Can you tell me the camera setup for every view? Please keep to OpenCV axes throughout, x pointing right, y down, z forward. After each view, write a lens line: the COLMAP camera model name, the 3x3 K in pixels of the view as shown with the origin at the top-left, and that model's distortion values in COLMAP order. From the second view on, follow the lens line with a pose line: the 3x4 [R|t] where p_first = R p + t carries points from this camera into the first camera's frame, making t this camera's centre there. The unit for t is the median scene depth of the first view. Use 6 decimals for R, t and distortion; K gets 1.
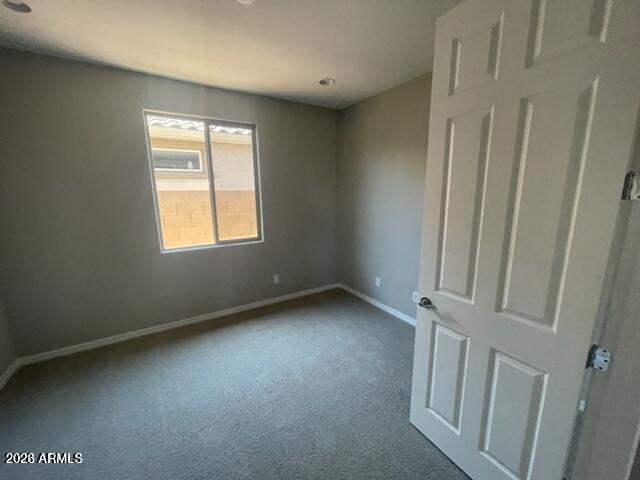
lens RADIAL K [[261.1, 0, 317.7], [0, 261.1, 238.4], [0, 0, 1]] dist [0.003149, -0.000508]
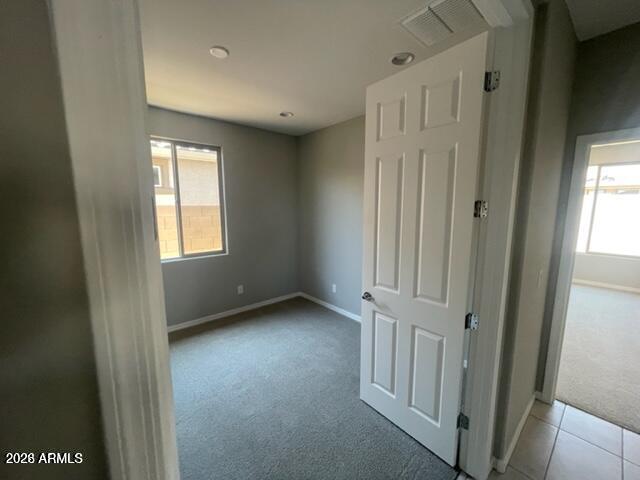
lens RADIAL K [[261.1, 0, 317.4], [0, 261.1, 239.9], [0, 0, 1]] dist [0.003149, -0.000508]
pose [[0.988247, -0.014237, 0.152204, -0.011336], [0.021393, 0.998736, -0.045483, 0.013368], [-0.151364, 0.048205, 0.987302, -0.136538]]
